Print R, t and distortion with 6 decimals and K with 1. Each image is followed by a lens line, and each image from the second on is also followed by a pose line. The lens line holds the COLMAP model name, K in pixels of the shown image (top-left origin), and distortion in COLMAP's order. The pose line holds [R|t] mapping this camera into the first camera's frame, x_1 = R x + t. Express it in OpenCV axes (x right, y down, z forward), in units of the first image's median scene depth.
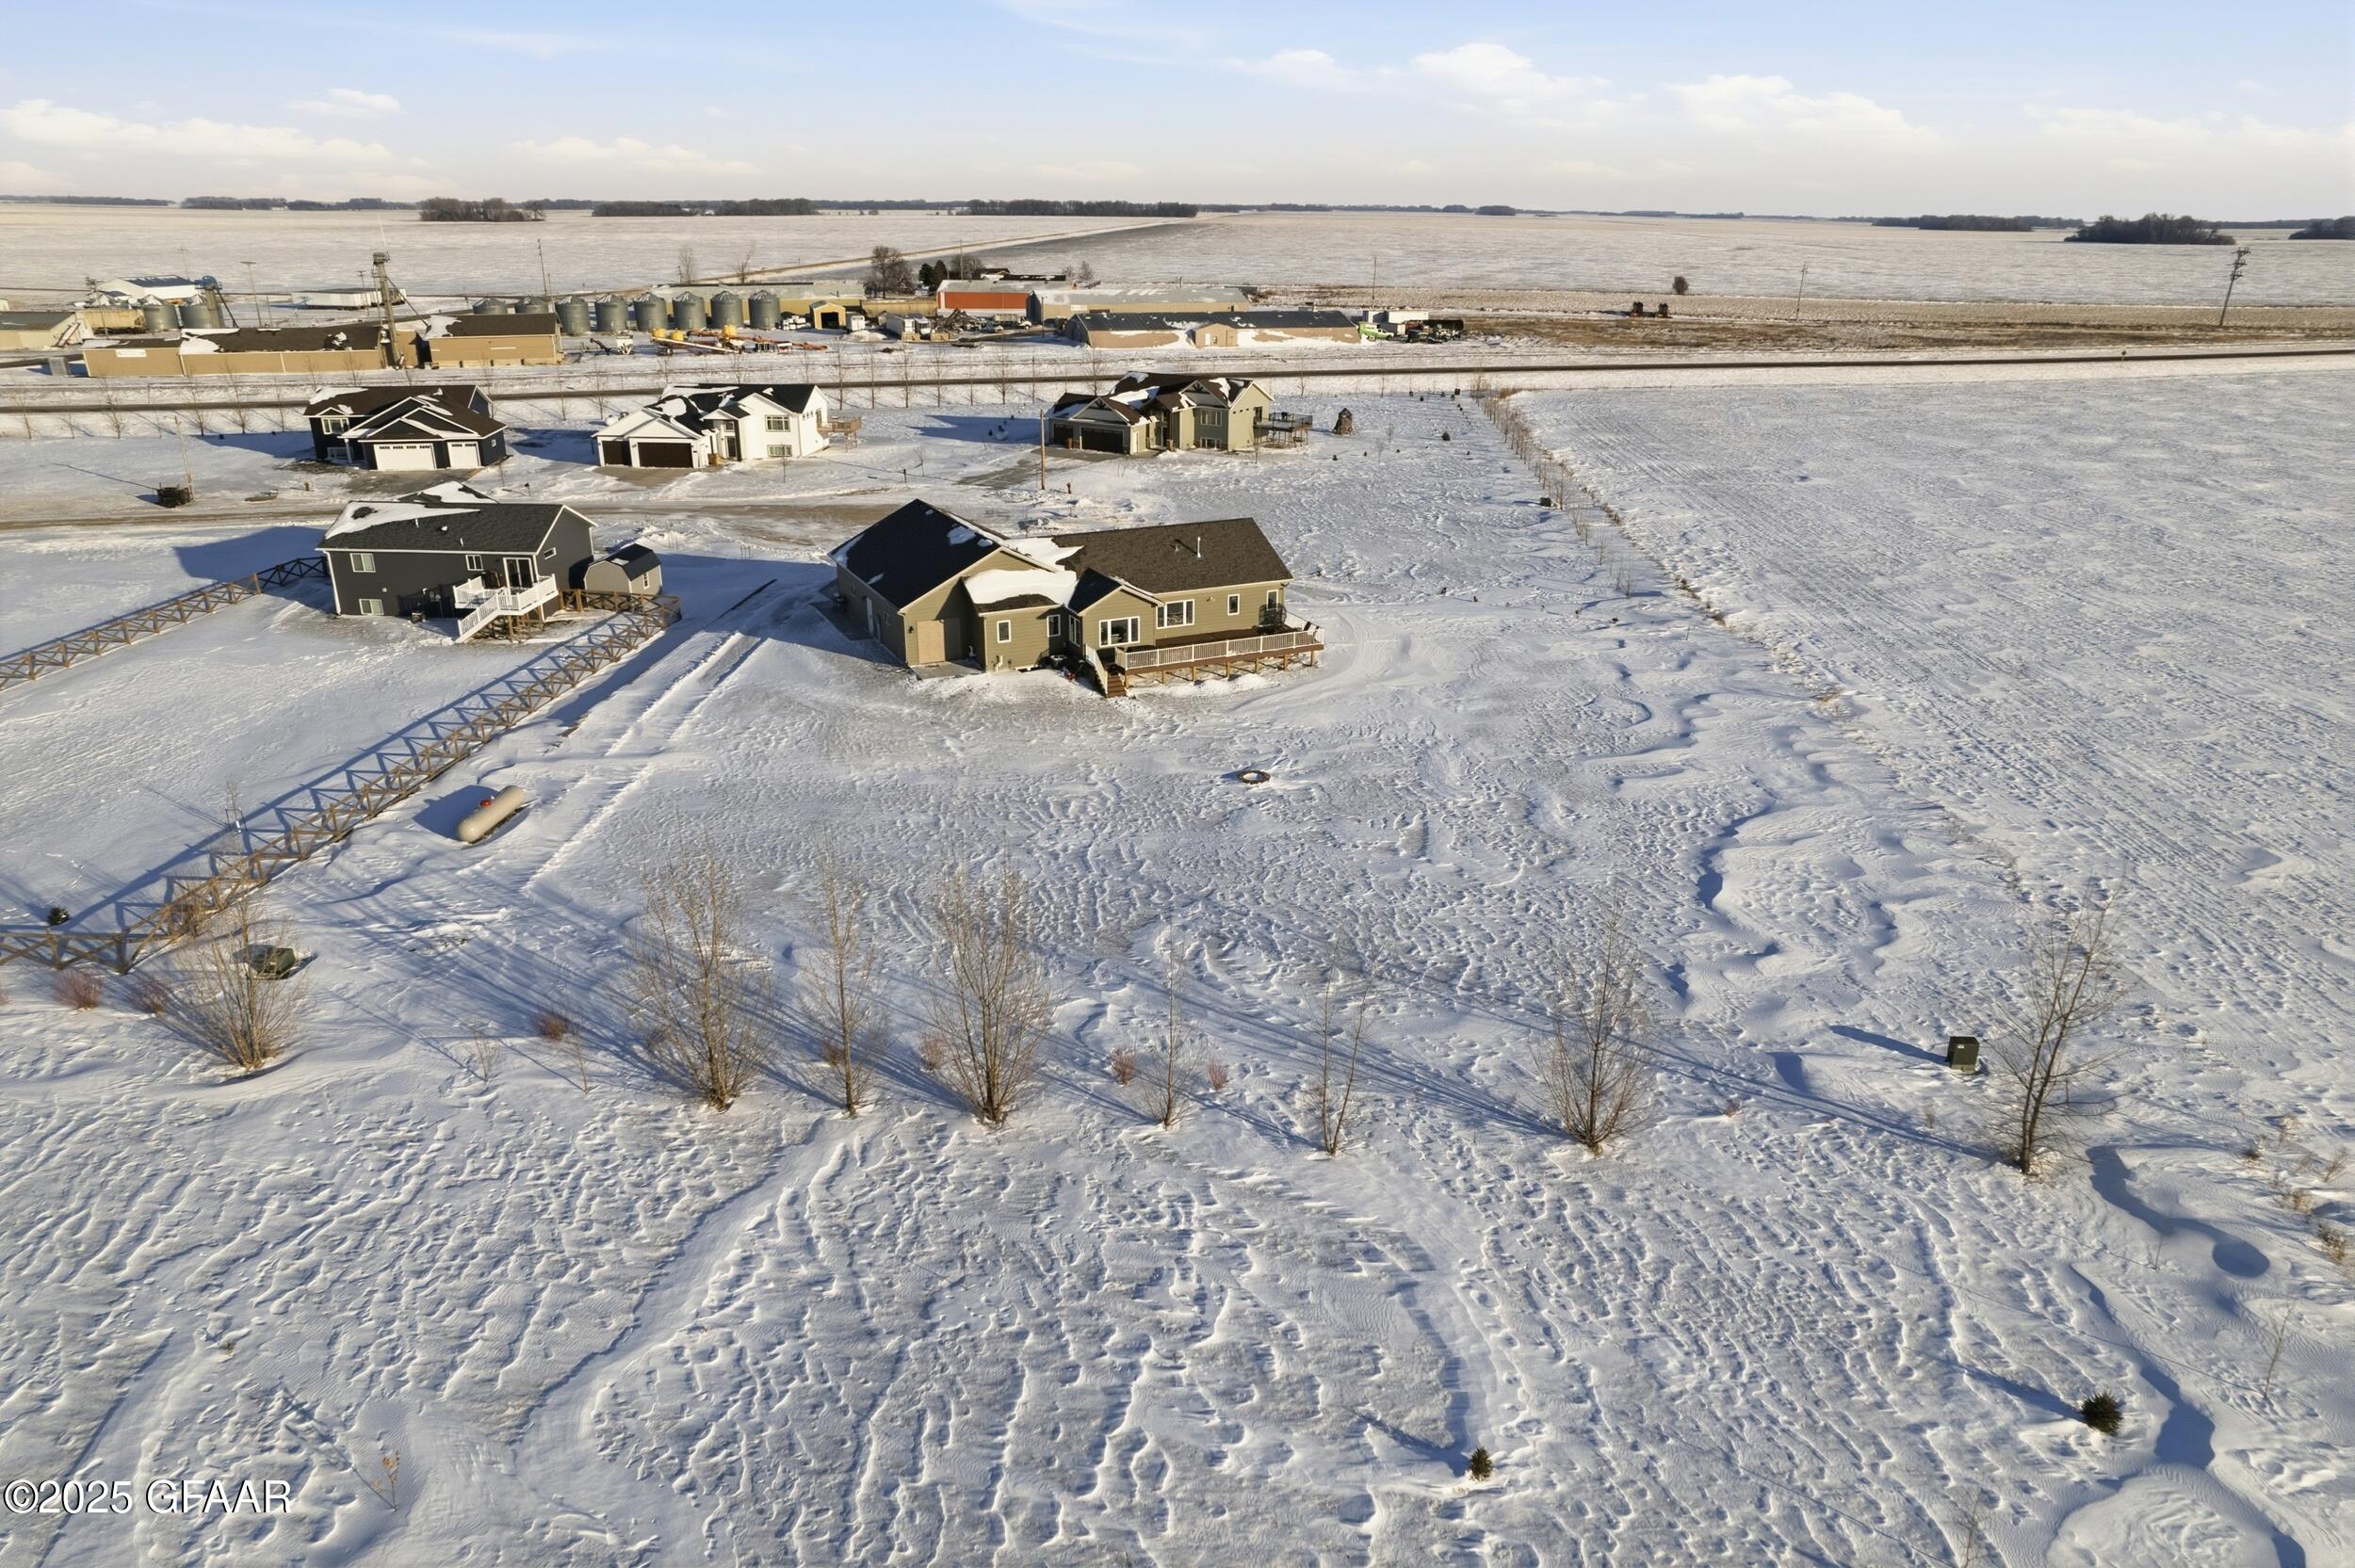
lens RADIAL K [[1488.0, 0, 1177.5], [0, 1488.0, 784.0], [0, 0, 1]] dist [-0.080195, 0.072121]
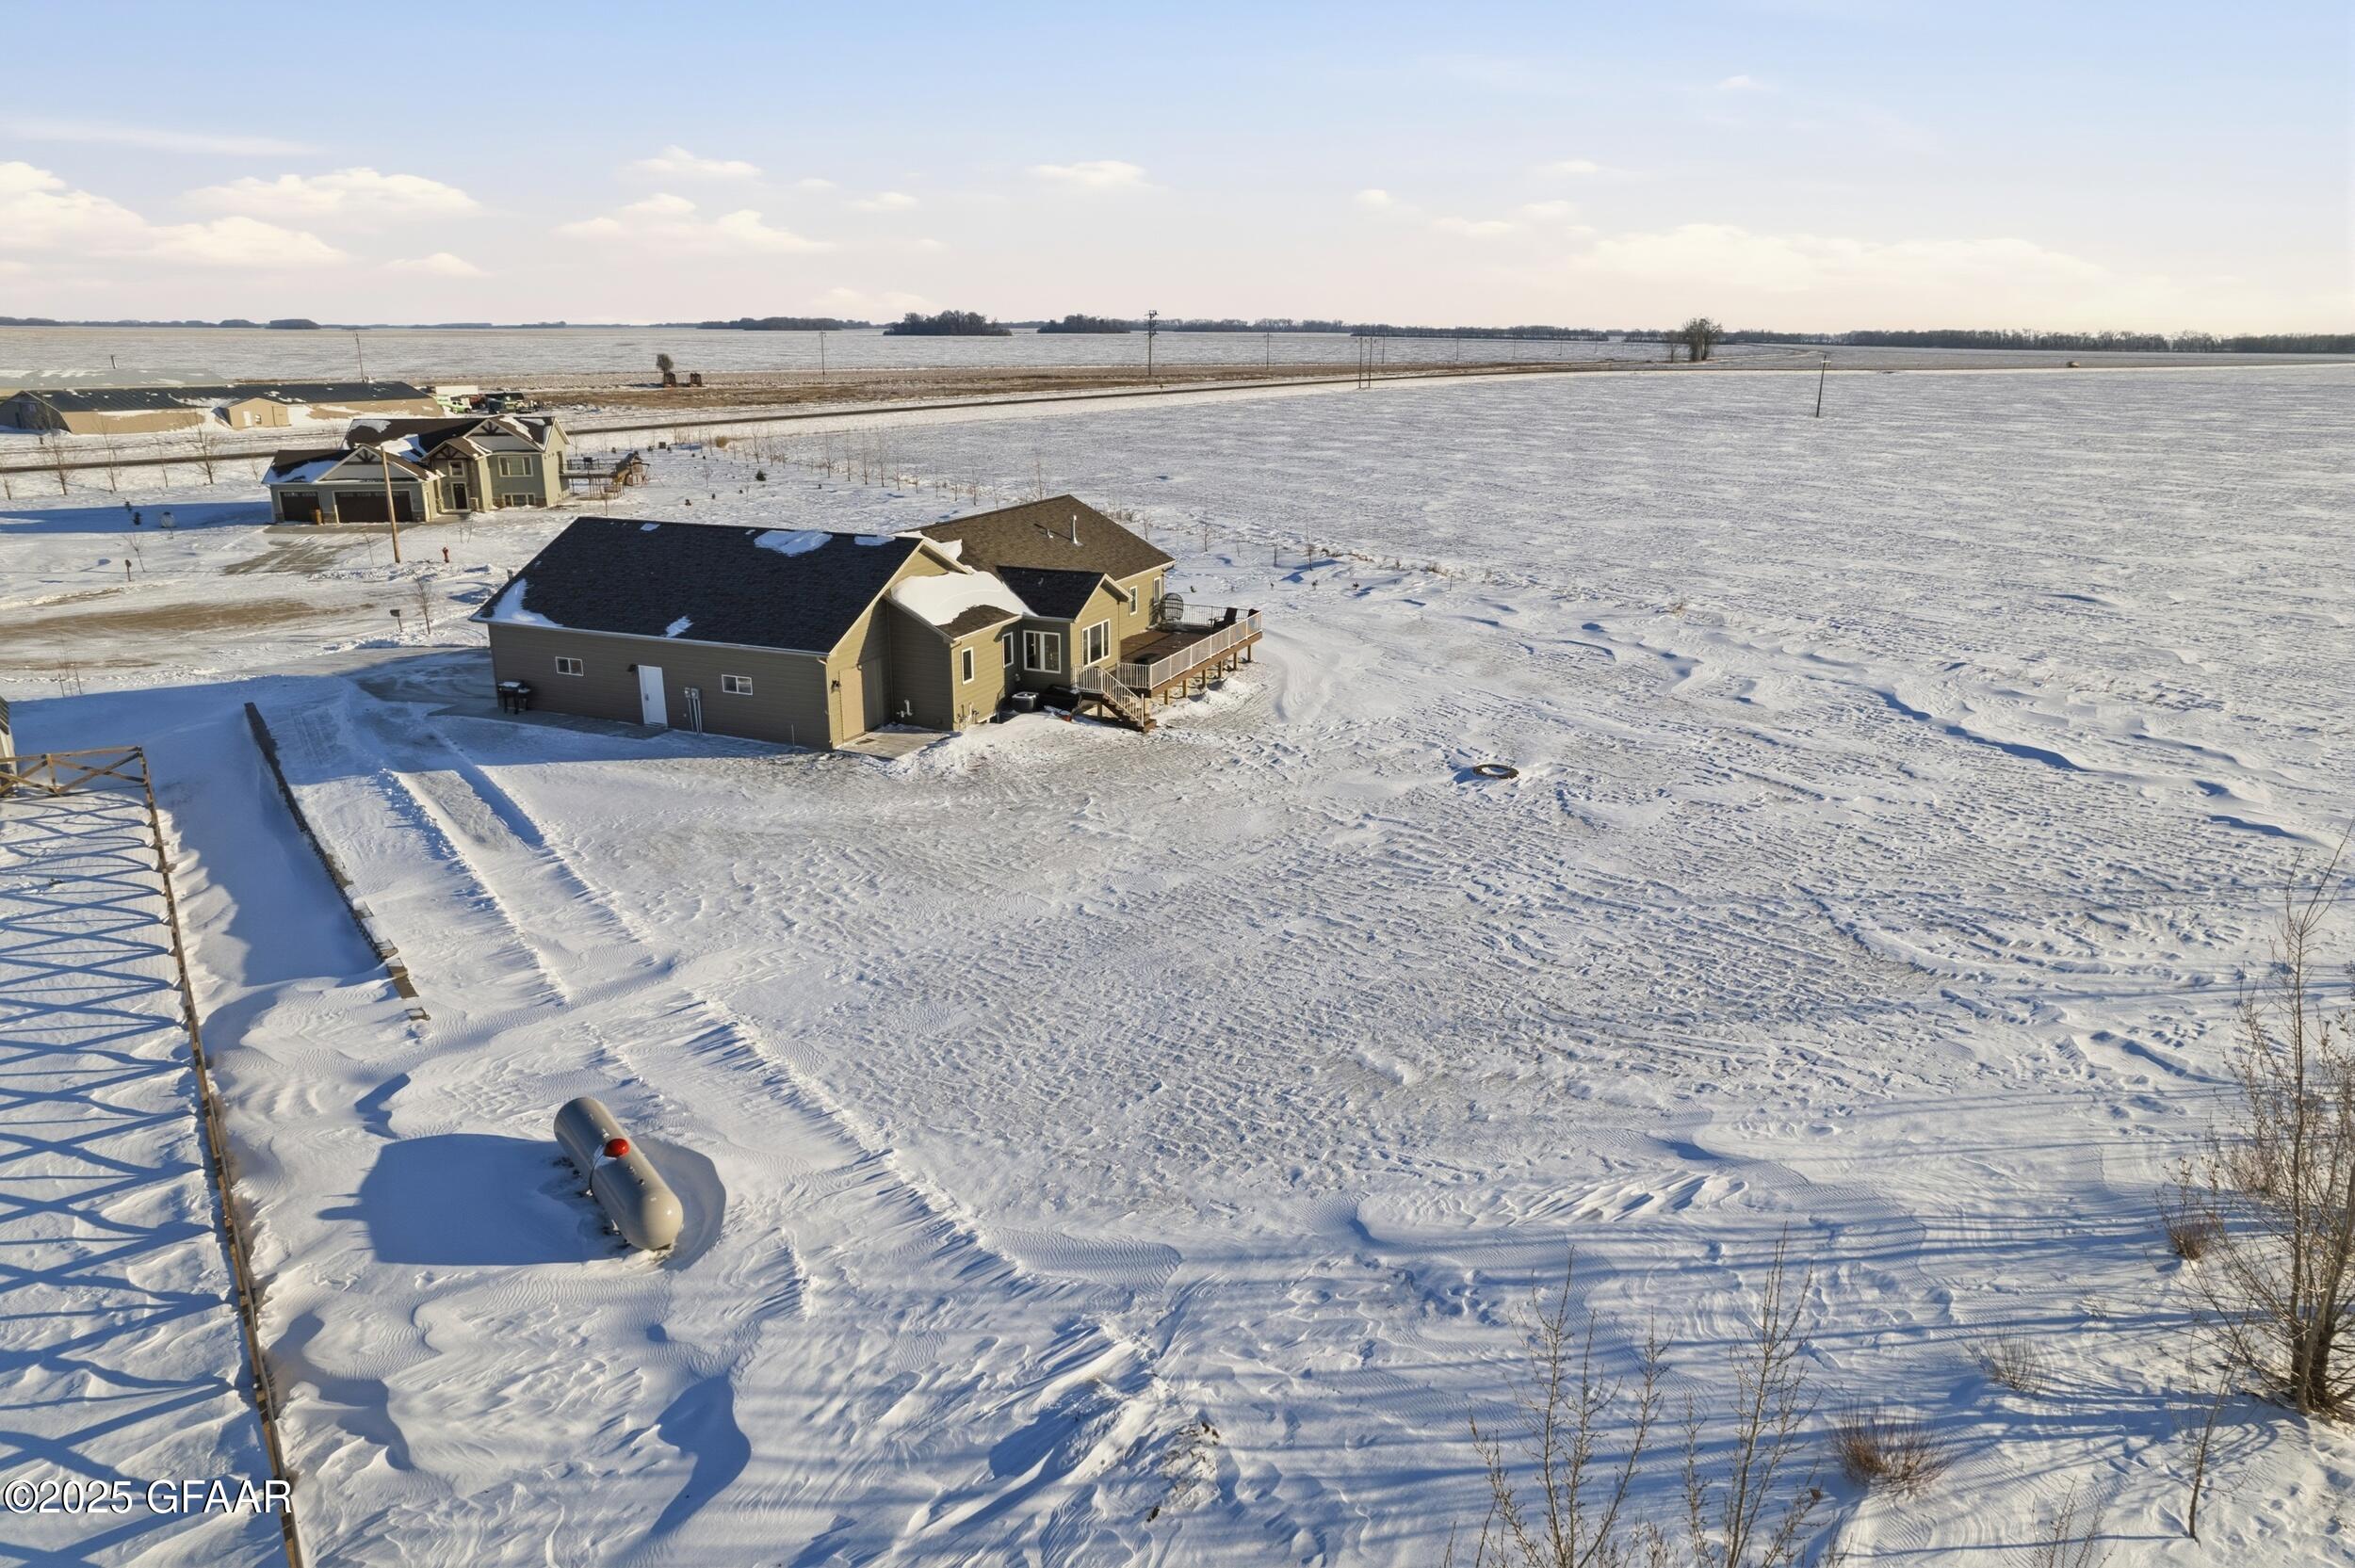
lens RADIAL K [[1488.0, 0, 1177.5], [0, 1488.0, 784.0], [0, 0, 1]] dist [-0.080195, 0.072121]
pose [[0.753679, -0.197317, 0.626924, -0.461211], [0.237382, 0.971204, 0.020298, -0.044295], [-0.612876, 0.133522, 0.778816, 0.449064]]
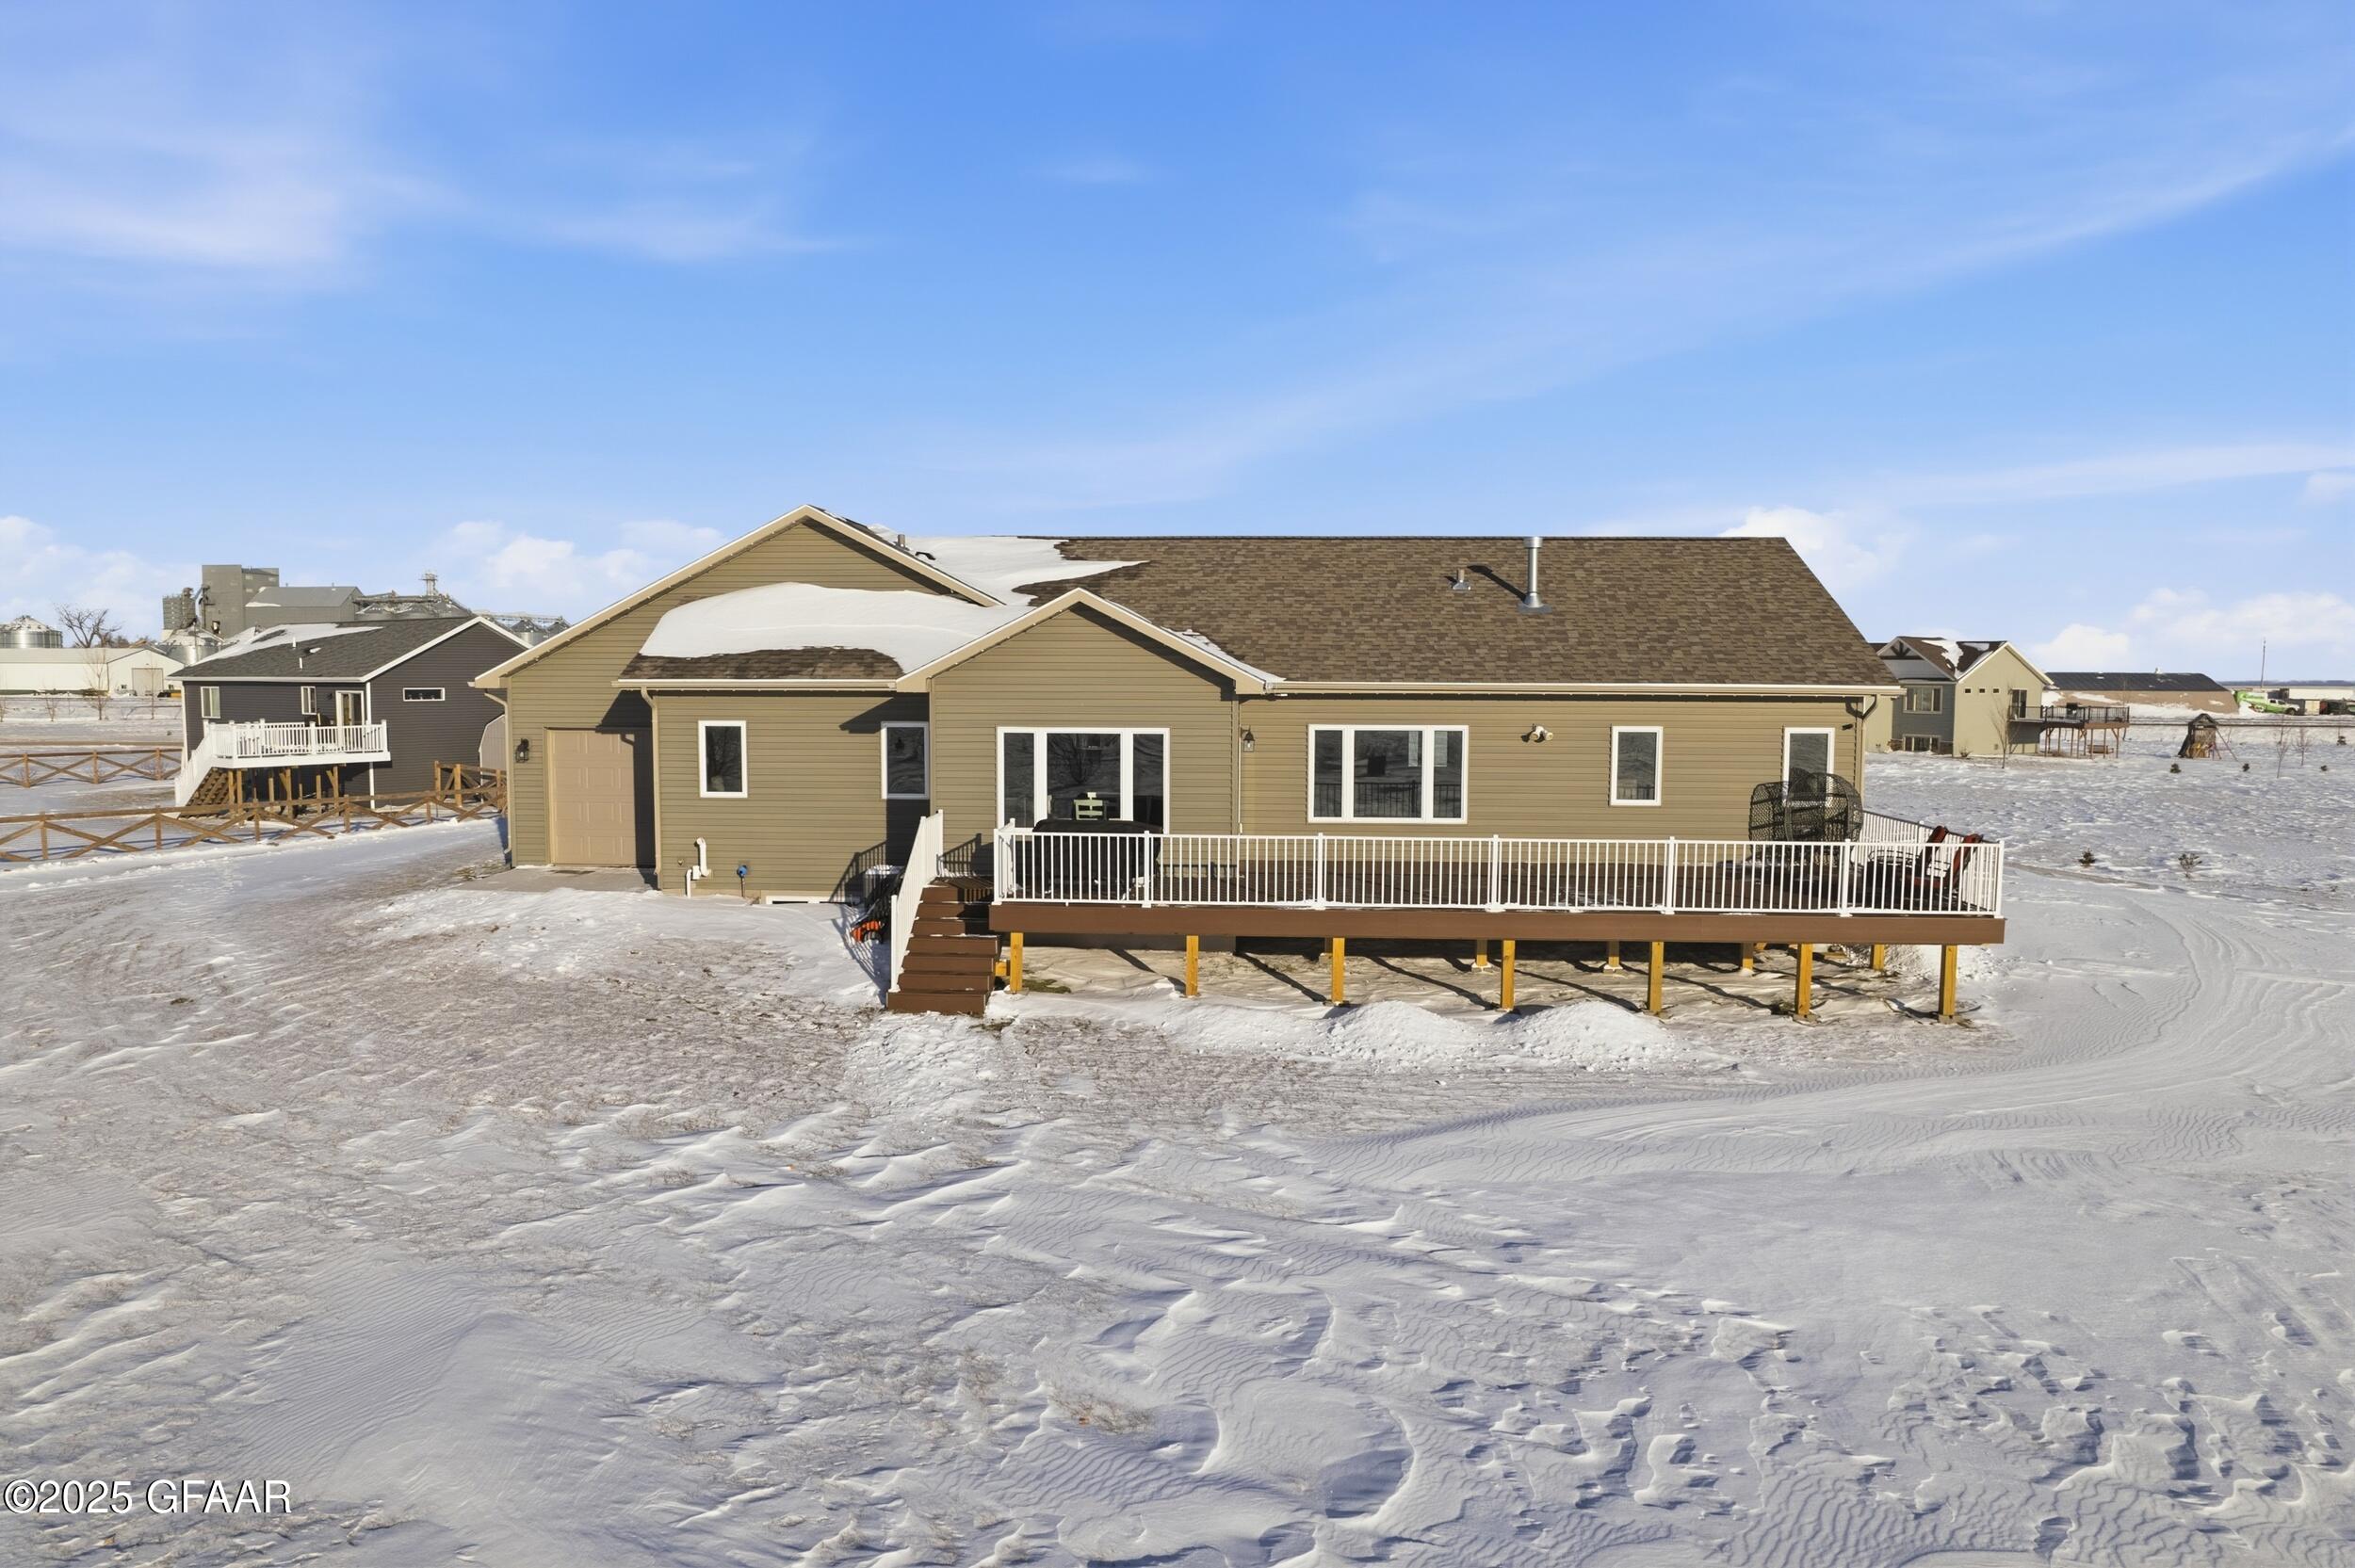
lens RADIAL K [[1488.0, 0, 1177.5], [0, 1488.0, 784.0], [0, 0, 1]] dist [-0.080195, 0.072121]
pose [[0.870566, 0.029197, -0.491184, 0.103552], [-0.175823, 0.950792, -0.255108, -0.040674], [0.459566, 0.308450, 0.832861, 0.817477]]
